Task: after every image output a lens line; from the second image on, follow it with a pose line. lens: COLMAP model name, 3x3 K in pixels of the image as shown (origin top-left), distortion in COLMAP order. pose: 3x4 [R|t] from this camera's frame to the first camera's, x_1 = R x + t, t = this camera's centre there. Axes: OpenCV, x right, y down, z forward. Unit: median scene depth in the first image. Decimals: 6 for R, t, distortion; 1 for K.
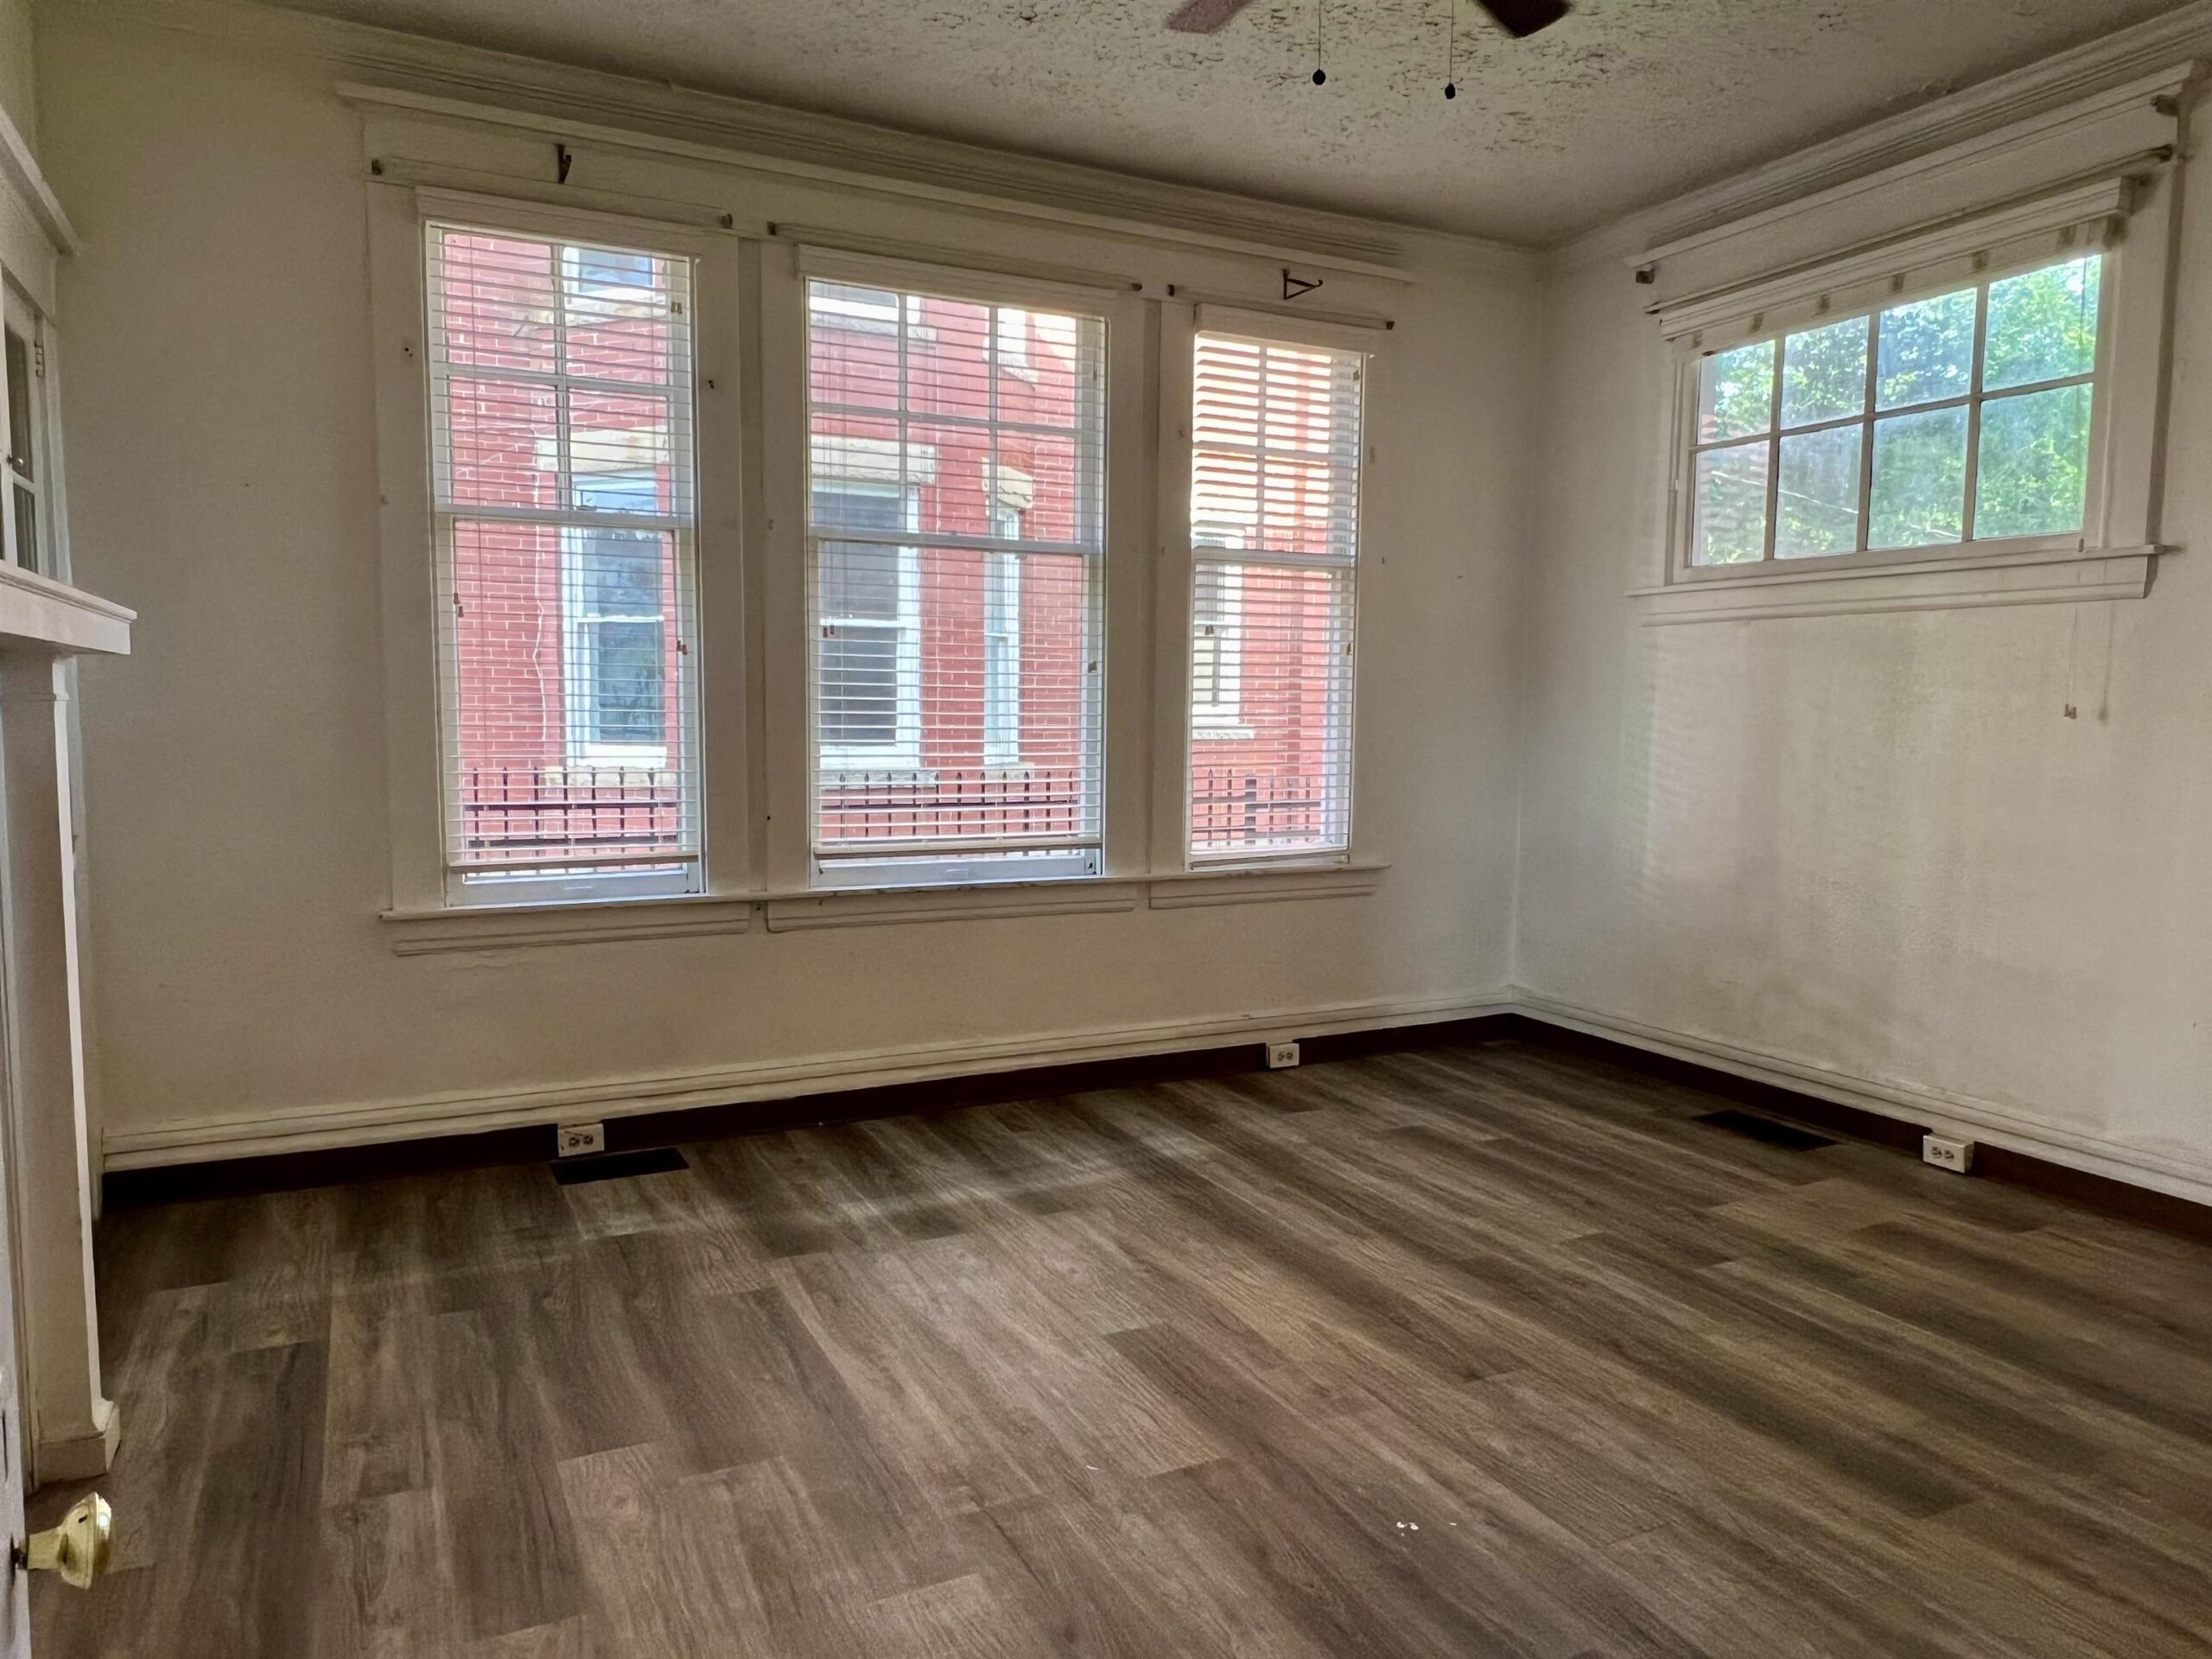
lens RADIAL K [[1448.7, 0, 1106.0], [0, 1448.7, 829.5], [0, 0, 1]] dist [-0.003094, 0.003316]
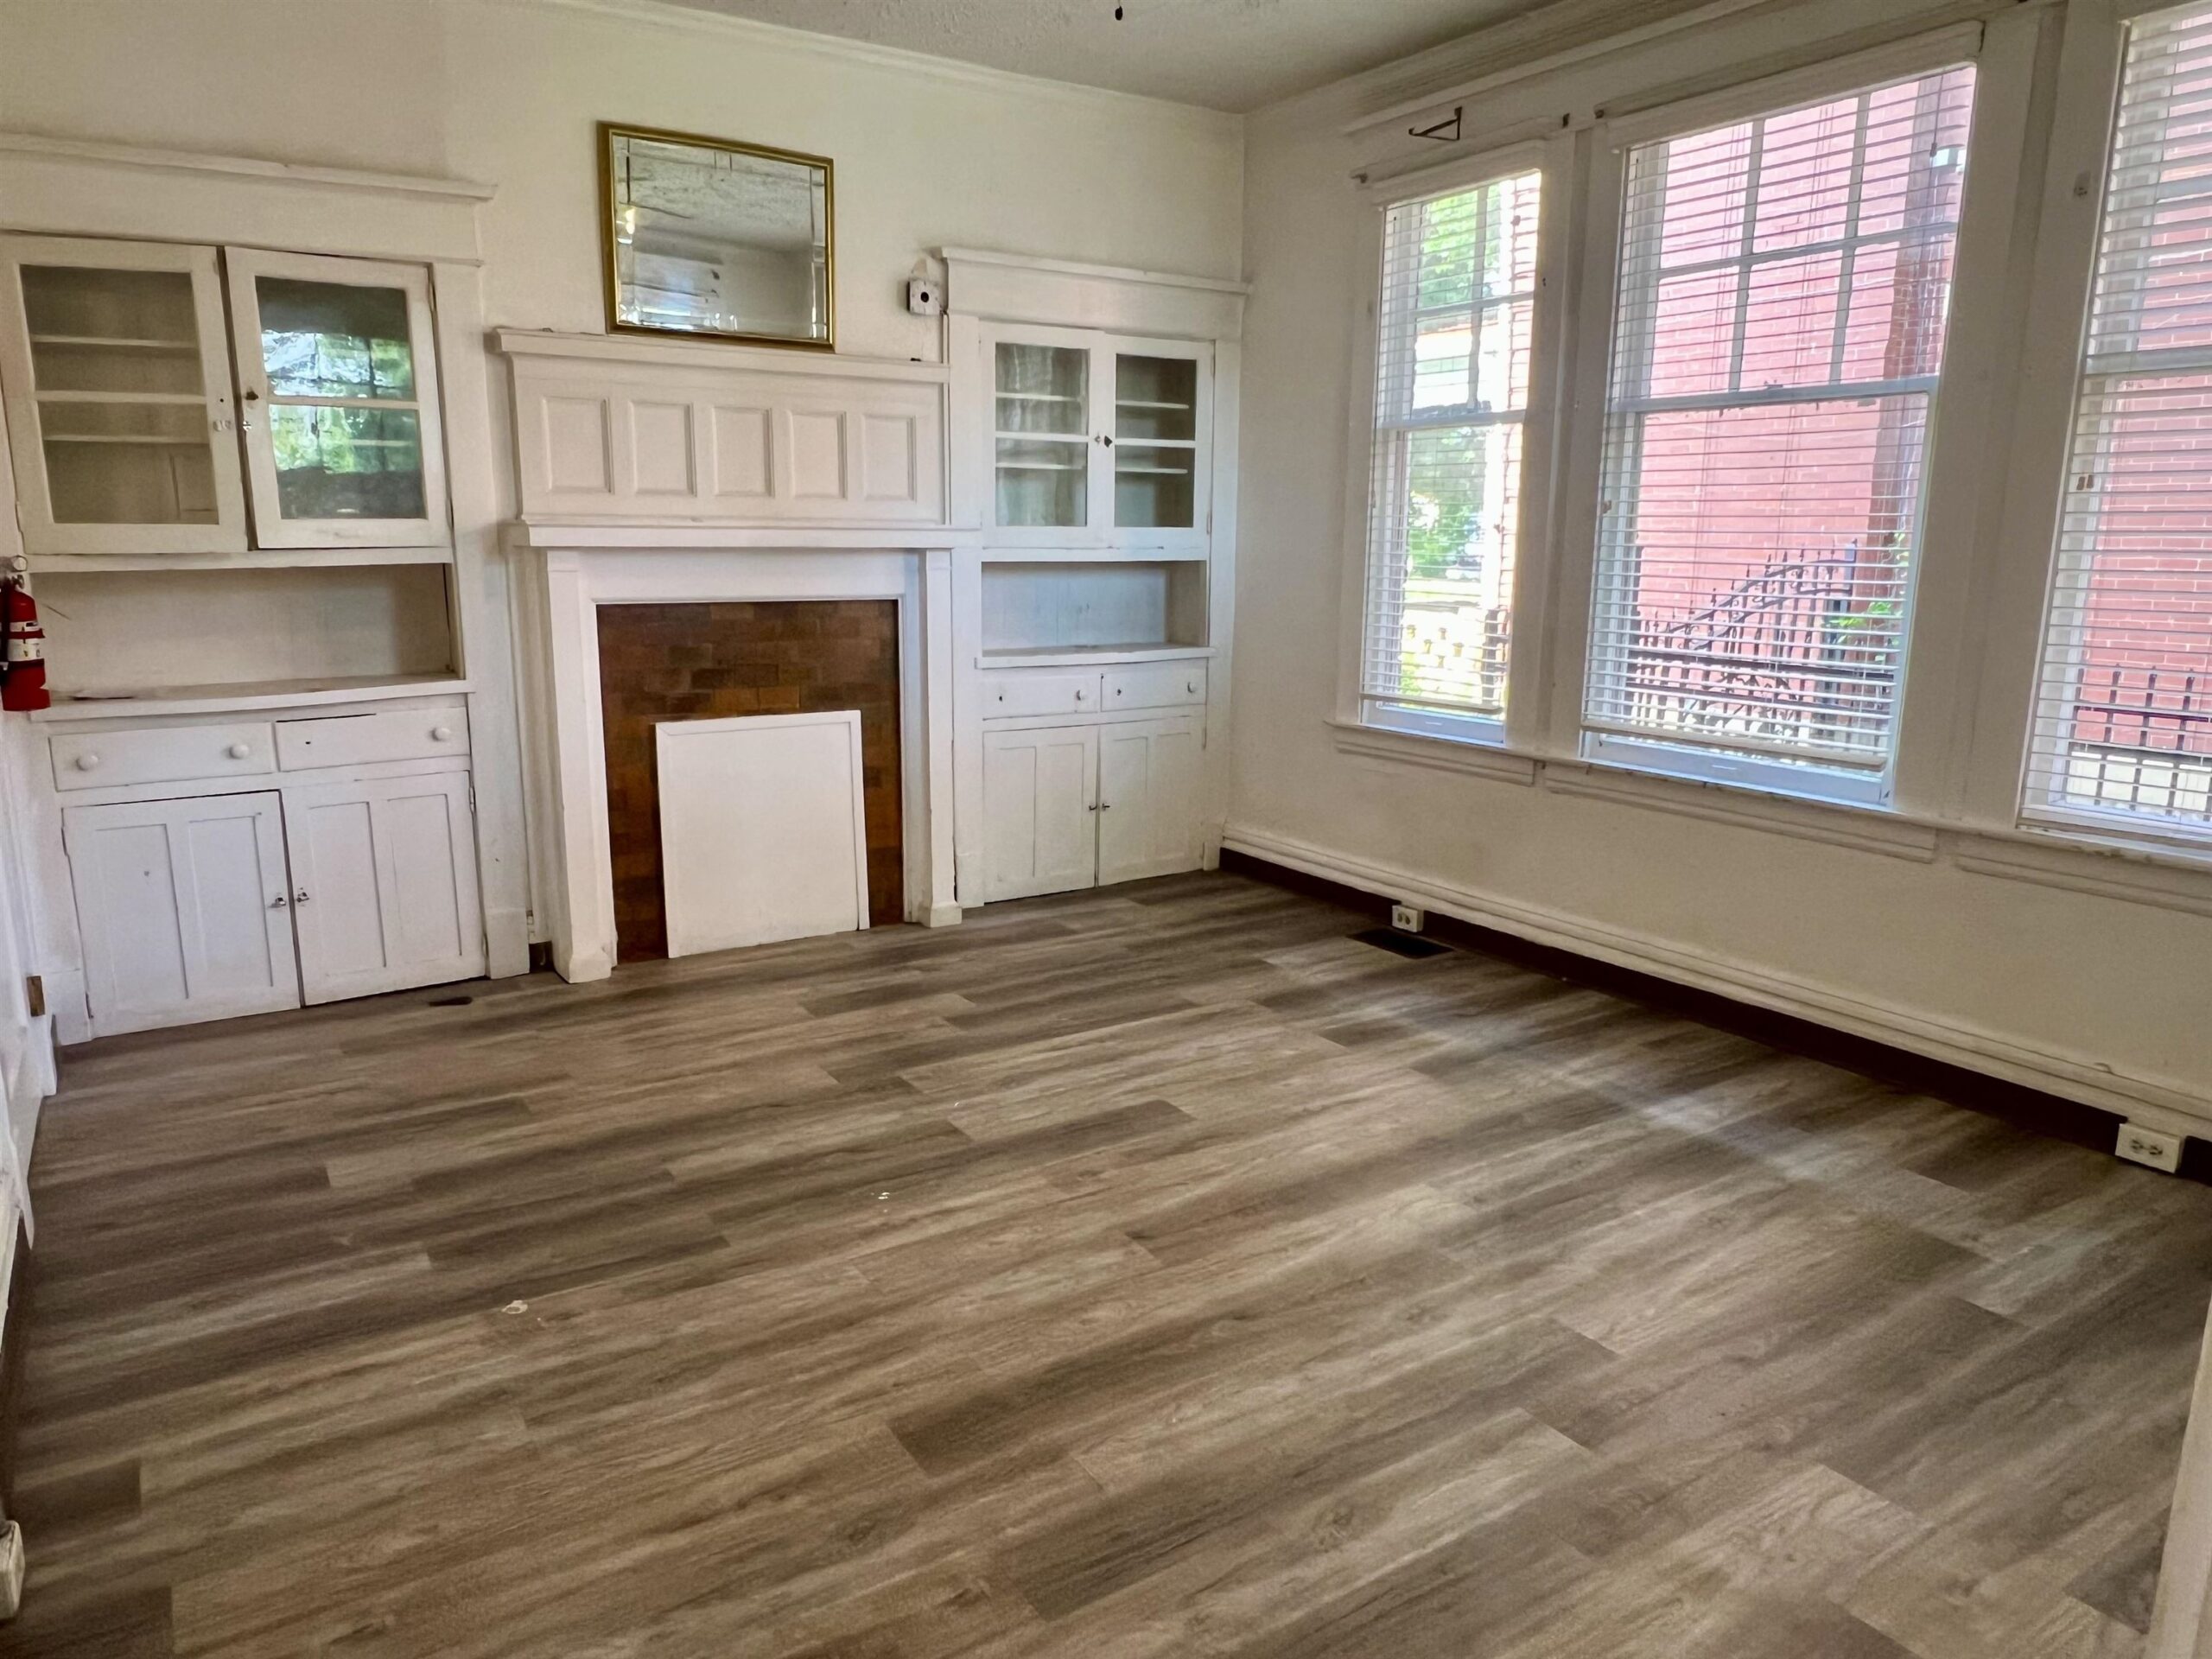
lens RADIAL K [[1448.7, 0, 1106.0], [0, 1448.7, 829.5], [0, 0, 1]] dist [-0.003094, 0.003316]
pose [[0.116154, 0.190096, -0.974870, 0.925925], [-0.092696, 0.979305, 0.179917, -0.076426], [0.988896, 0.069469, 0.131371, 0.618508]]
